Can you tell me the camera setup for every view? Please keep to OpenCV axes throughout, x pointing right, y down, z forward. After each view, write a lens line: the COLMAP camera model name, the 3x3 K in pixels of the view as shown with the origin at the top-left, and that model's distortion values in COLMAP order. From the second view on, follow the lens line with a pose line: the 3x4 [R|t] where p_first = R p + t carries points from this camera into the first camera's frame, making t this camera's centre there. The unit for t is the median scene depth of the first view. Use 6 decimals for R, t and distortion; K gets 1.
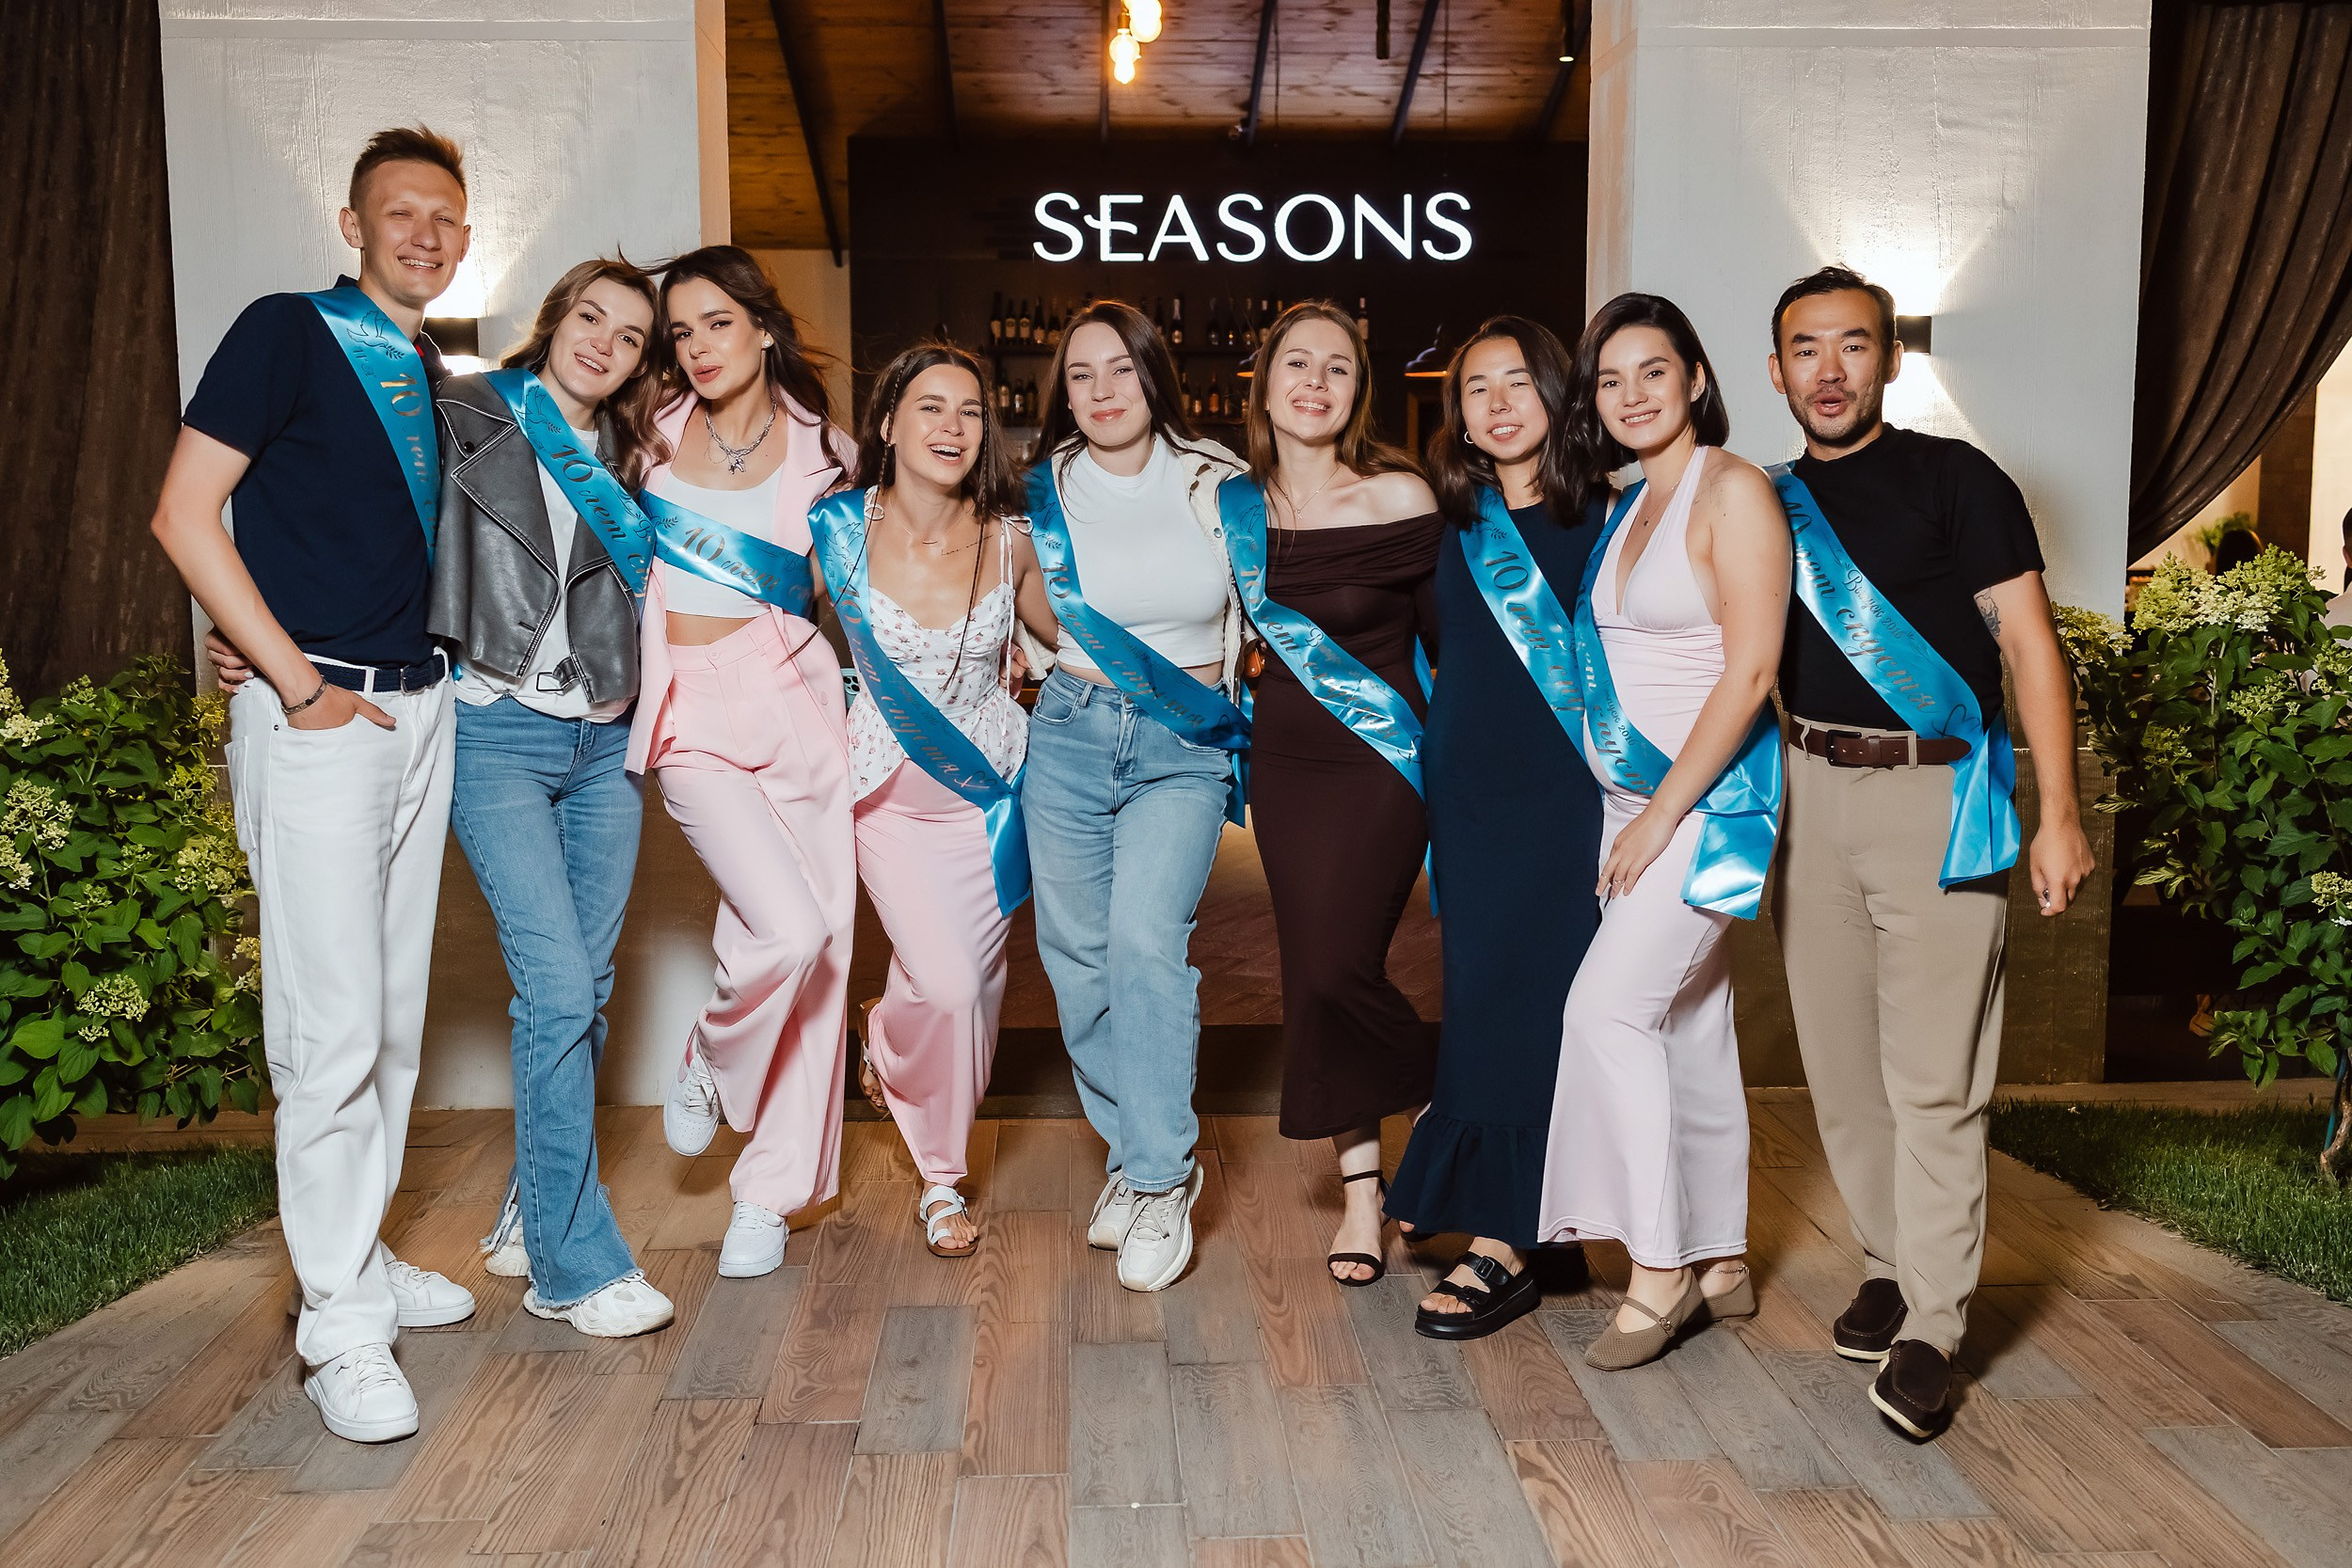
lens RADIAL K [[2280.5, 0, 1176.0], [0, 2280.5, 784.0], [0, 0, 1]] dist [0.002919, 0.014734]
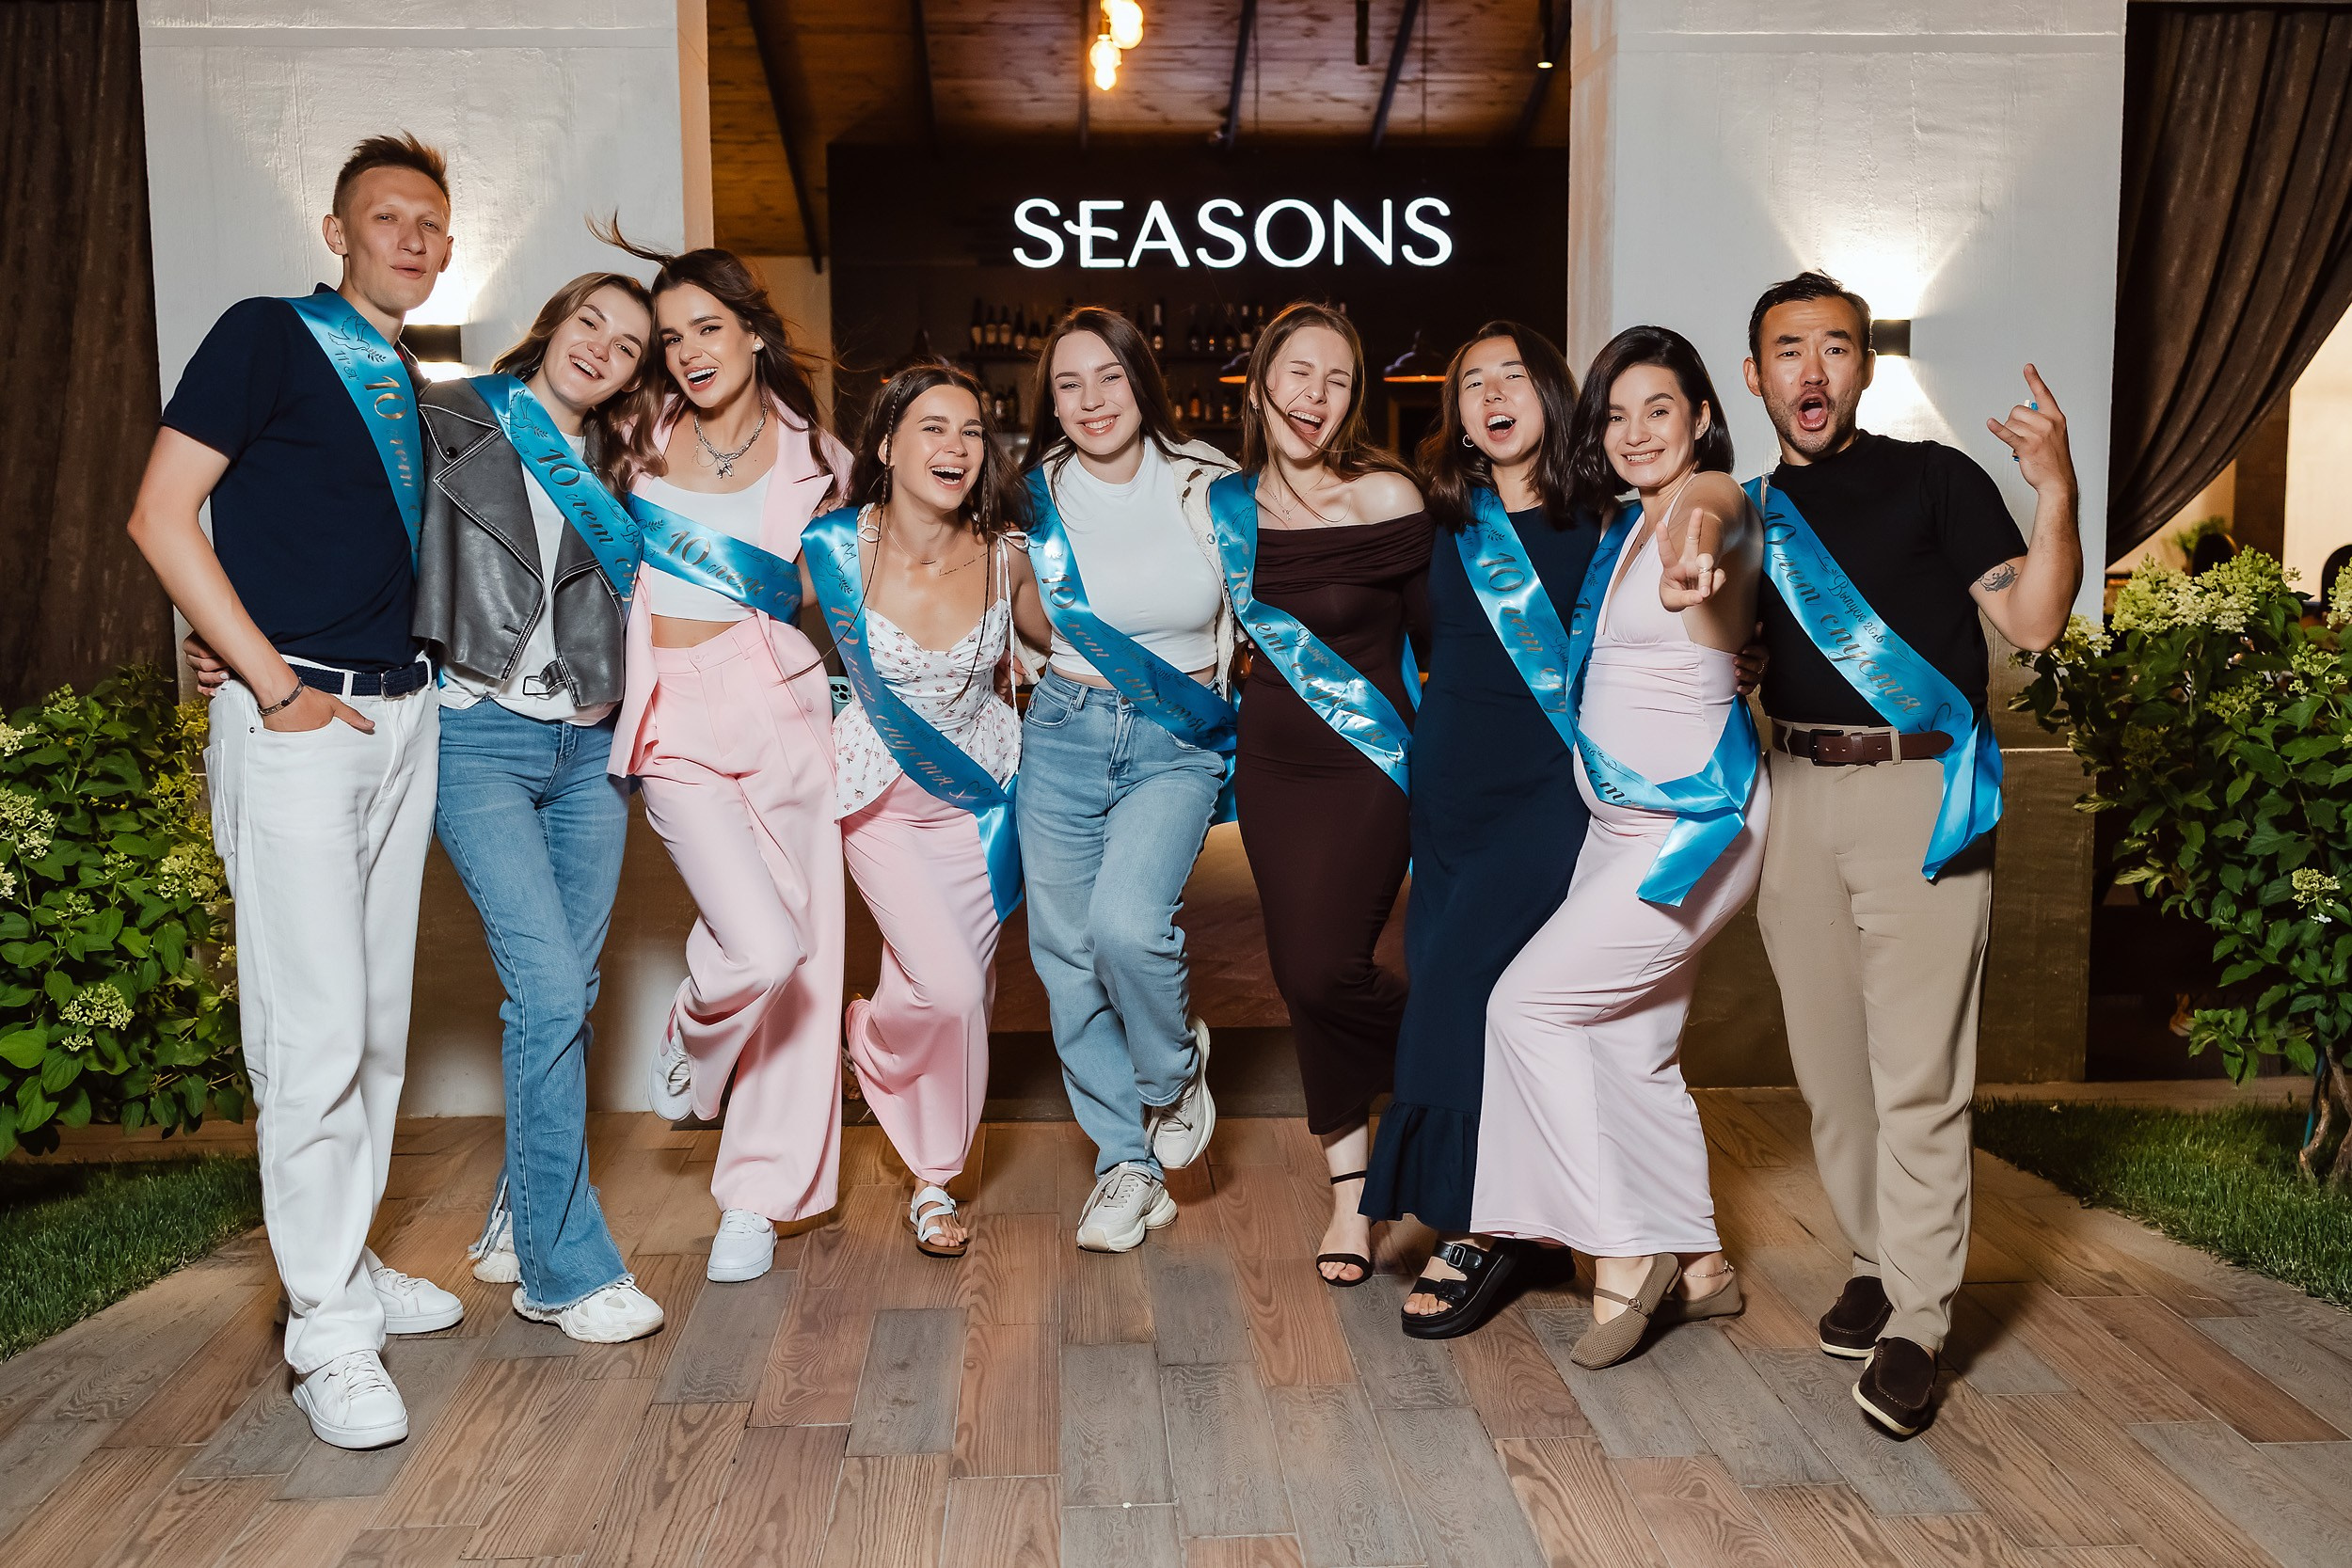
lens RADIAL K [[2288.1, 0, 1178.4], [0, 2288.1, 783.7], [0, 0, 1]] dist [-0.000738, 0.028825]
pose [[0.999942, -0.004304, 0.009857, -0.002504], [0.004337, 0.999985, -0.003374, 0.001506], [-0.009843, 0.003417, 0.999946, -0.005311]]
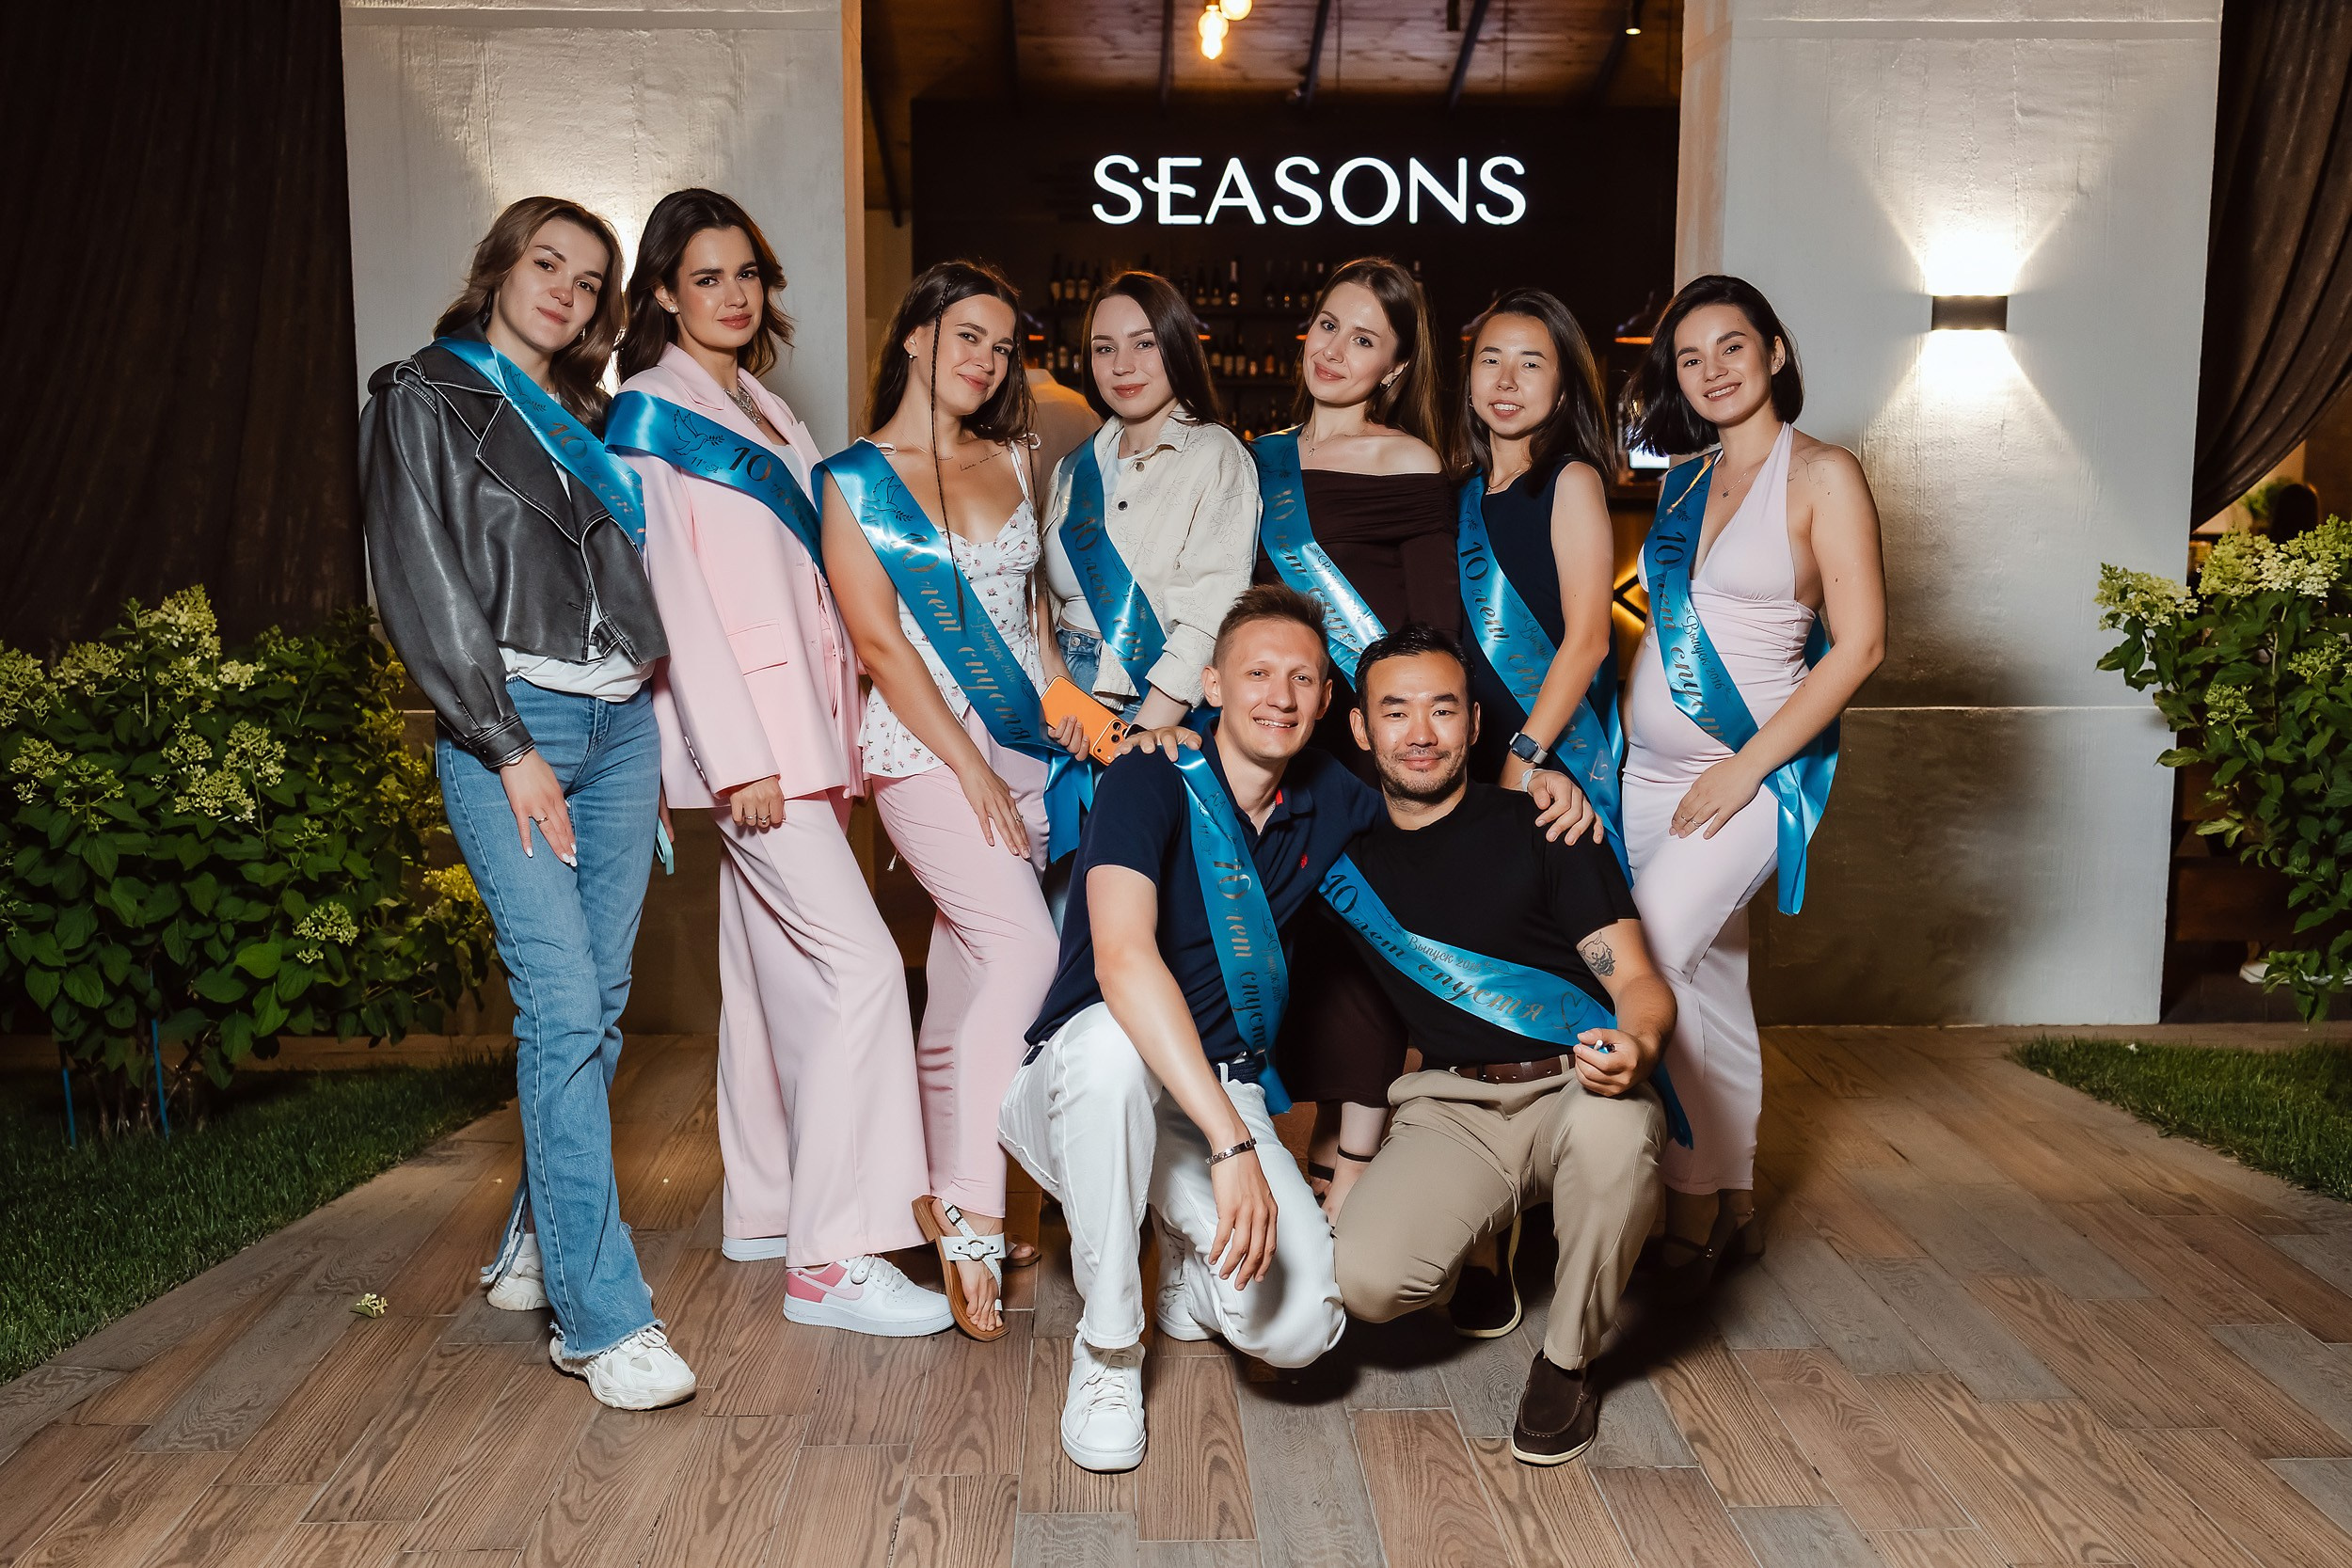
lens RADIAL K [[2334.3, 0, 1147.5], [0, 2334.3, 784.9], [0, 0, 1]] dist [0.017490, -0.009843]
pose [[0.999941, 0.006909, -0.008357, -0.061829], [-0.006762, 0.999825, 0.017466, 0.005509], [0.008477, -0.017409, 0.999813, -0.098436]]
